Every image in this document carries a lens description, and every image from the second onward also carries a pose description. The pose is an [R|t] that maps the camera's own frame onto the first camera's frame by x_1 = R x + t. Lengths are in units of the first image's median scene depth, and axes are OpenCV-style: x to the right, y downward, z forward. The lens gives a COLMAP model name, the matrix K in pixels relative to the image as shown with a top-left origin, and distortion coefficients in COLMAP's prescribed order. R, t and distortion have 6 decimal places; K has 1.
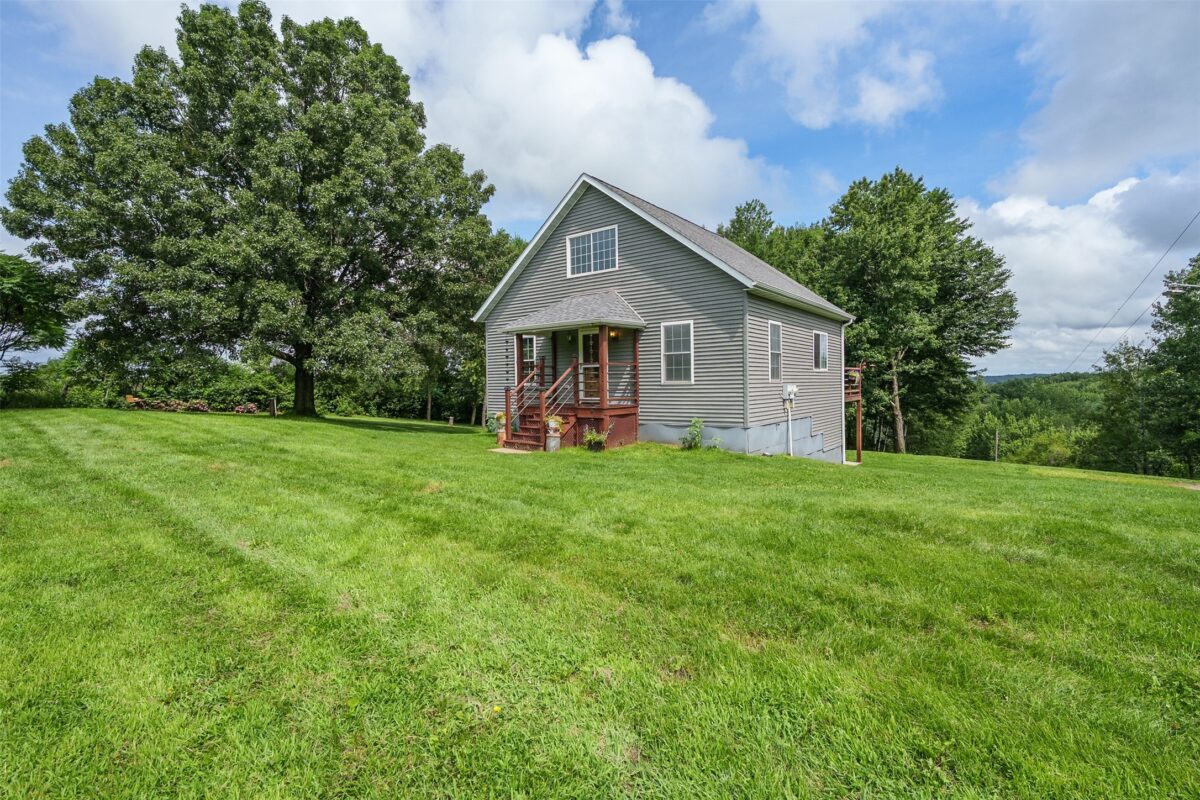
lens RADIAL K [[539.1, 0, 600.1], [0, 539.1, 392.6], [0, 0, 1]] dist [-0.006741, -0.000011]
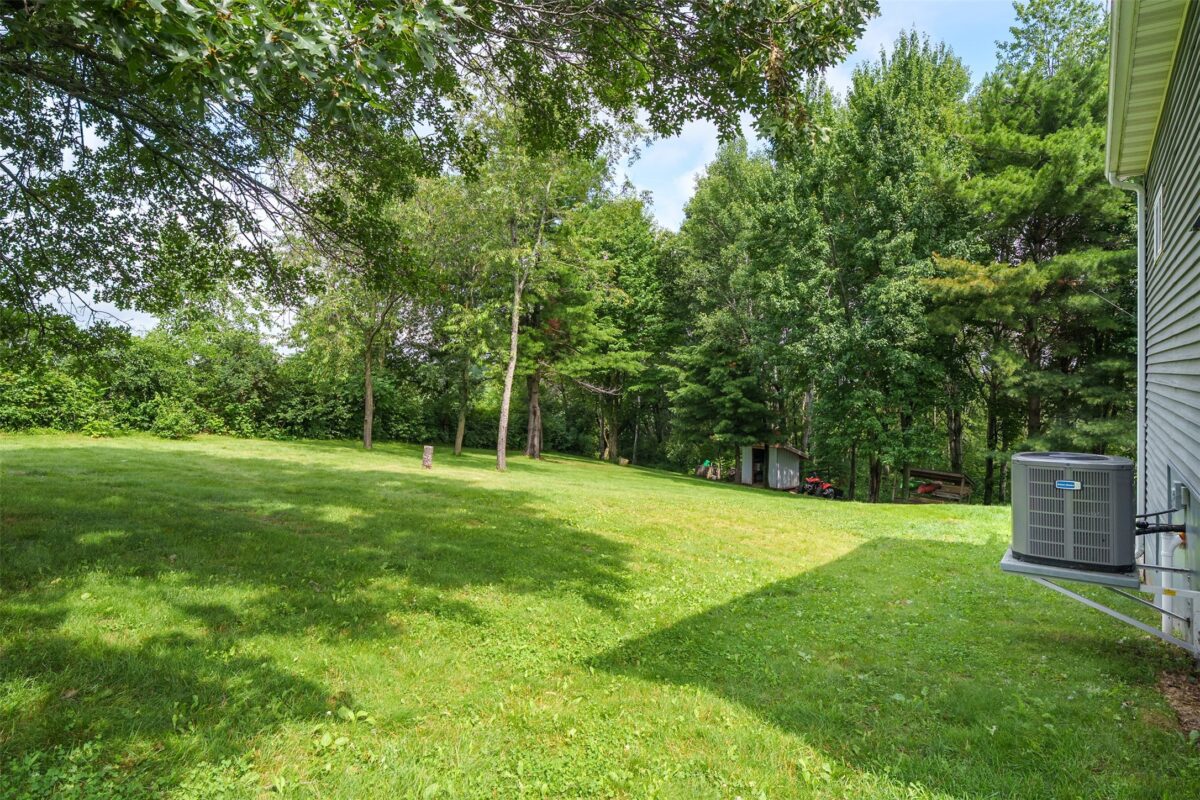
lens RADIAL K [[680.1, 0, 596.8], [0, 680.1, 377.1], [0, 0, 1]] dist [-0.000565, -0.000483]
pose [[0.999704, 0.003000, 0.024143, -0.394361], [-0.002574, 0.999840, -0.017692, 0.007620], [-0.024193, 0.017625, 0.999552, 1.192829]]
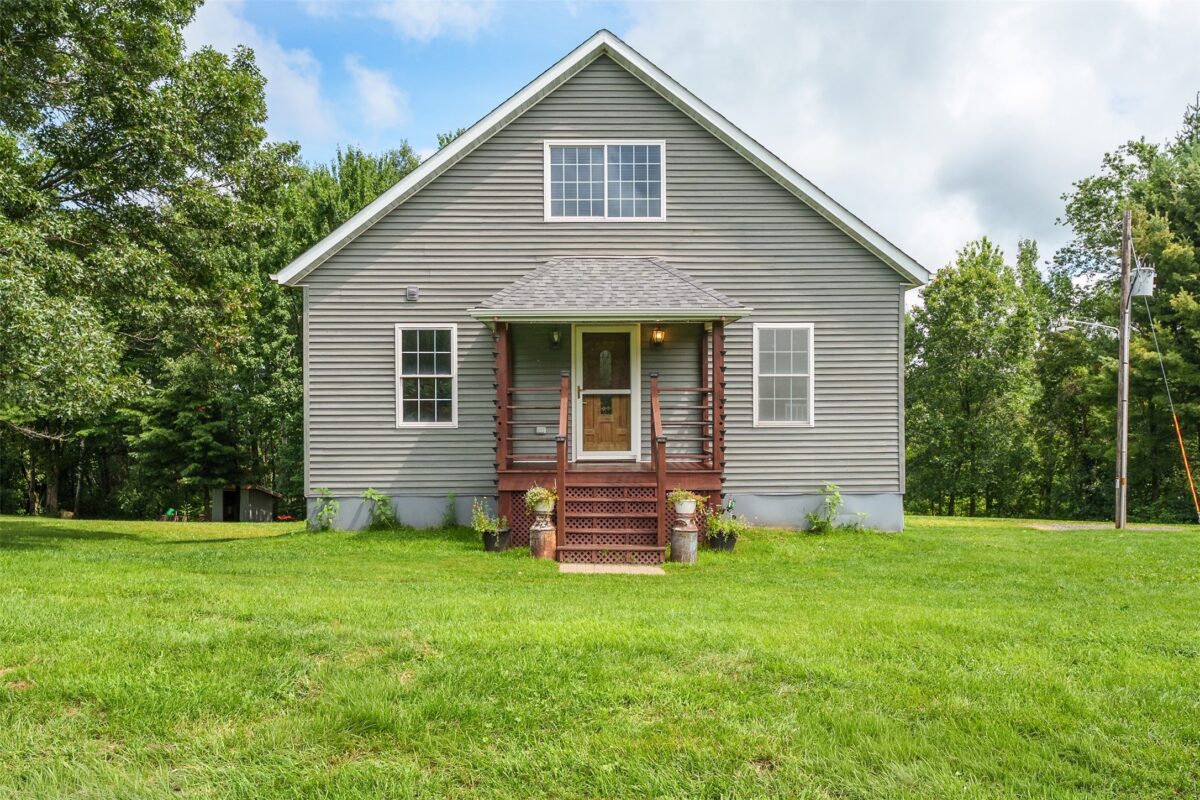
lens RADIAL K [[827.3, 0, 604.2], [0, 827.3, 417.5], [0, 0, 1]] dist [0.002537, 0.001030]
pose [[0.780447, -0.000460, 0.625222, -0.580190], [0.005585, 0.999965, -0.006236, -0.020809], [-0.625197, 0.008359, 0.780422, 0.391040]]
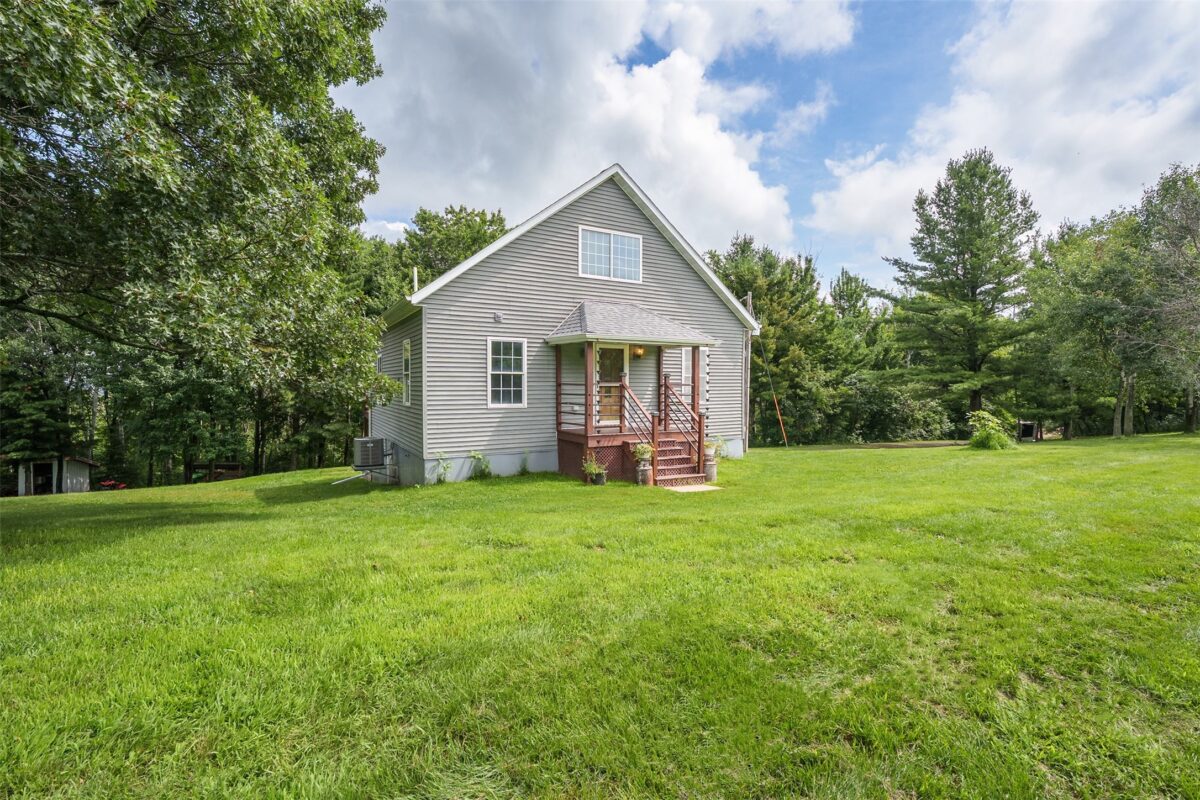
lens RADIAL K [[539.1, 0, 603.2], [0, 539.1, 402.1], [0, 0, 1]] dist [-0.006741, -0.000011]
pose [[0.377378, -0.015913, 0.925923, -0.914352], [0.007929, 0.999871, 0.013953, -0.036376], [-0.926025, 0.002076, 0.377456, 0.742445]]
